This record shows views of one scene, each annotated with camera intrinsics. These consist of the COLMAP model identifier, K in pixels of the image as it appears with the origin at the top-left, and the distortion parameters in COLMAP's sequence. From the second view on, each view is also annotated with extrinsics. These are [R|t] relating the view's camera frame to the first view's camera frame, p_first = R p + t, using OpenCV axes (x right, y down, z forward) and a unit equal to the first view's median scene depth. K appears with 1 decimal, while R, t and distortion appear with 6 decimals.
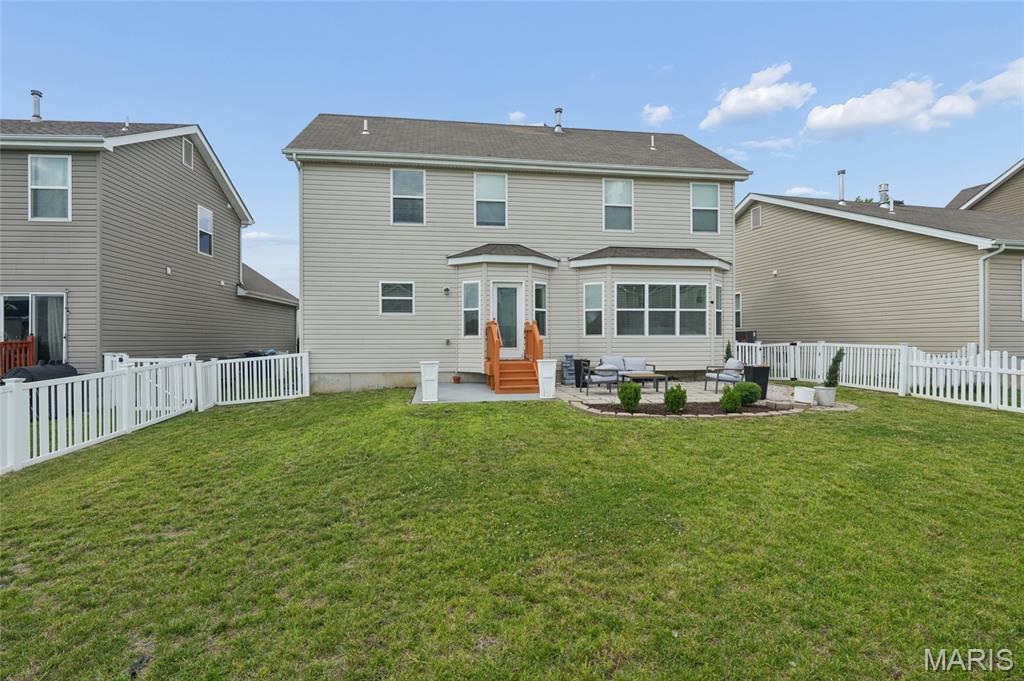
lens RADIAL K [[527.5, 0, 513.9], [0, 527.5, 338.0], [0, 0, 1]] dist [-0.006856, 0.001949]
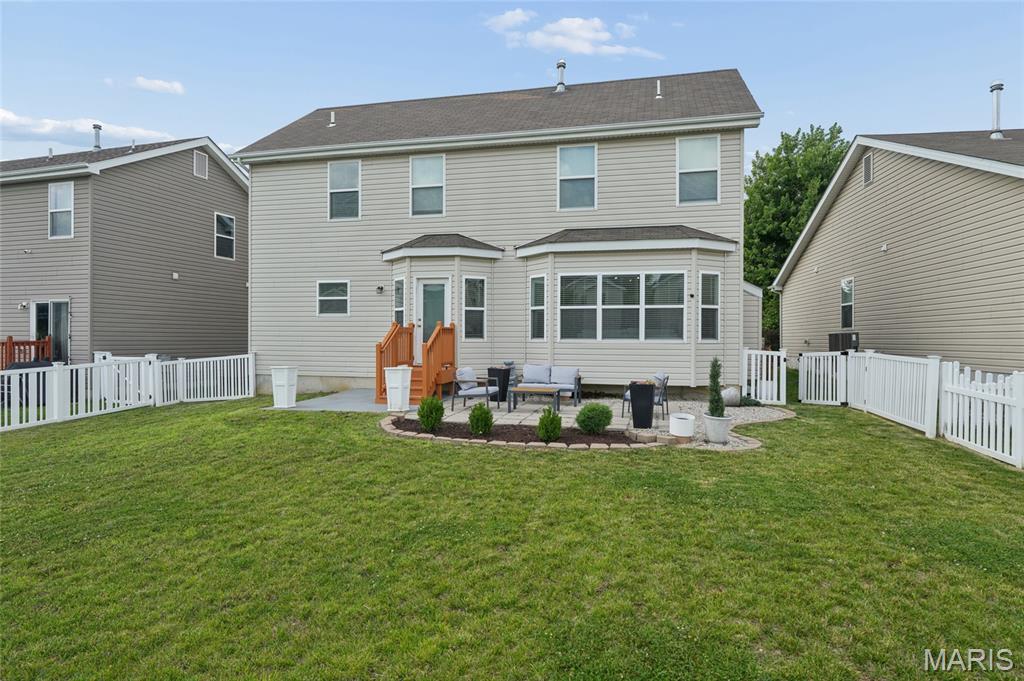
lens RADIAL K [[622.6, 0, 511.7], [0, 622.6, 344.0], [0, 0, 1]] dist [-0.003566, 0.000469]
pose [[0.921600, 0.010556, -0.387998, 0.500524], [-0.008121, 0.999936, 0.007915, -0.004637], [0.388056, -0.004144, 0.921626, 0.090876]]
